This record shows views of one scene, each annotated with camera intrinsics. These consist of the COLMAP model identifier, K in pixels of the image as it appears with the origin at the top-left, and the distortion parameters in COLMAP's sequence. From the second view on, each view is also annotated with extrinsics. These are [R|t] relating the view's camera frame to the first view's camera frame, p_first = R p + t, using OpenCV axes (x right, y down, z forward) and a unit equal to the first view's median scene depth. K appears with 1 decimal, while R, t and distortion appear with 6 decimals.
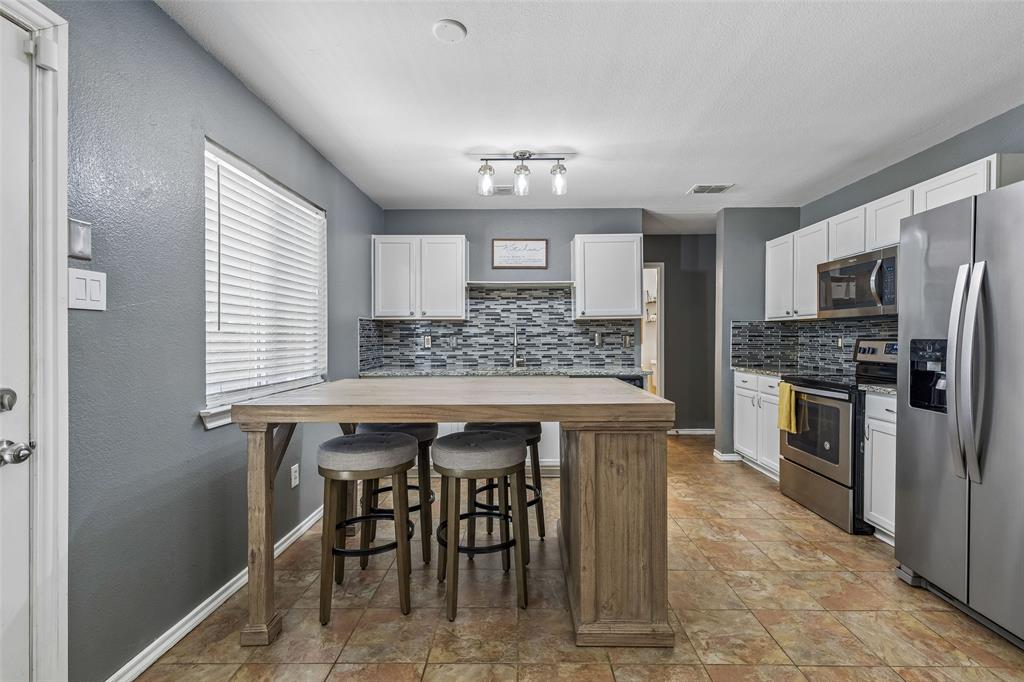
lens RADIAL K [[463.2, 0, 512.0], [0, 463.2, 341.0], [0, 0, 1]] dist [0.008284, -0.000153]
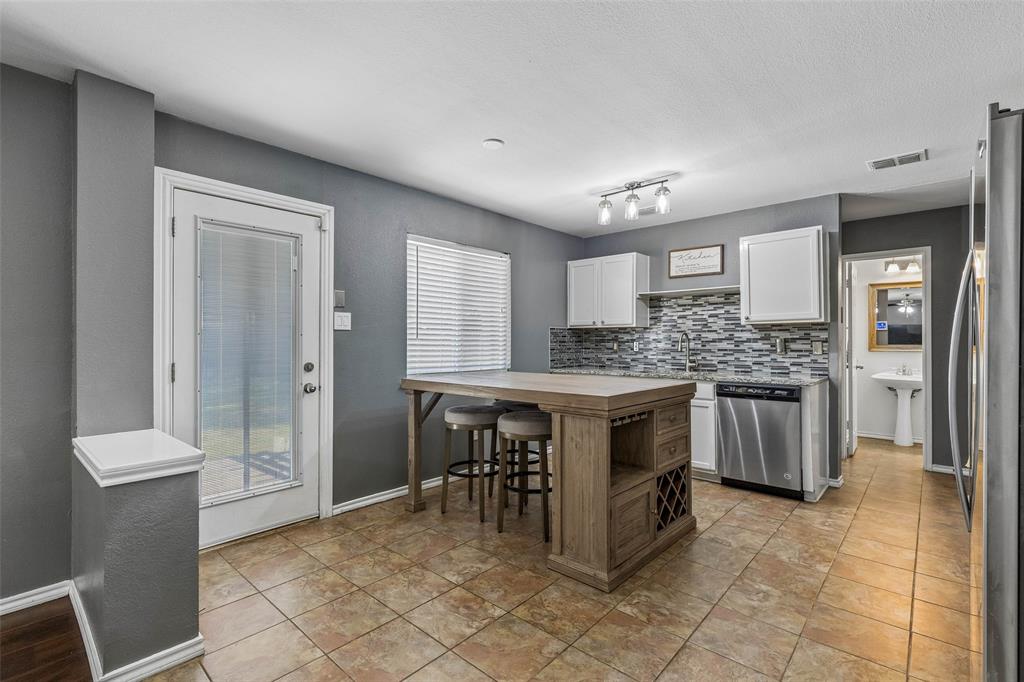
lens RADIAL K [[463.2, 0, 512.0], [0, 463.2, 341.0], [0, 0, 1]] dist [0.008284, -0.000153]
pose [[0.748682, 0.002144, -0.662926, 0.424462], [-0.008308, 0.999947, -0.006148, -0.002458], [0.662878, 0.010110, 0.748659, -0.046008]]
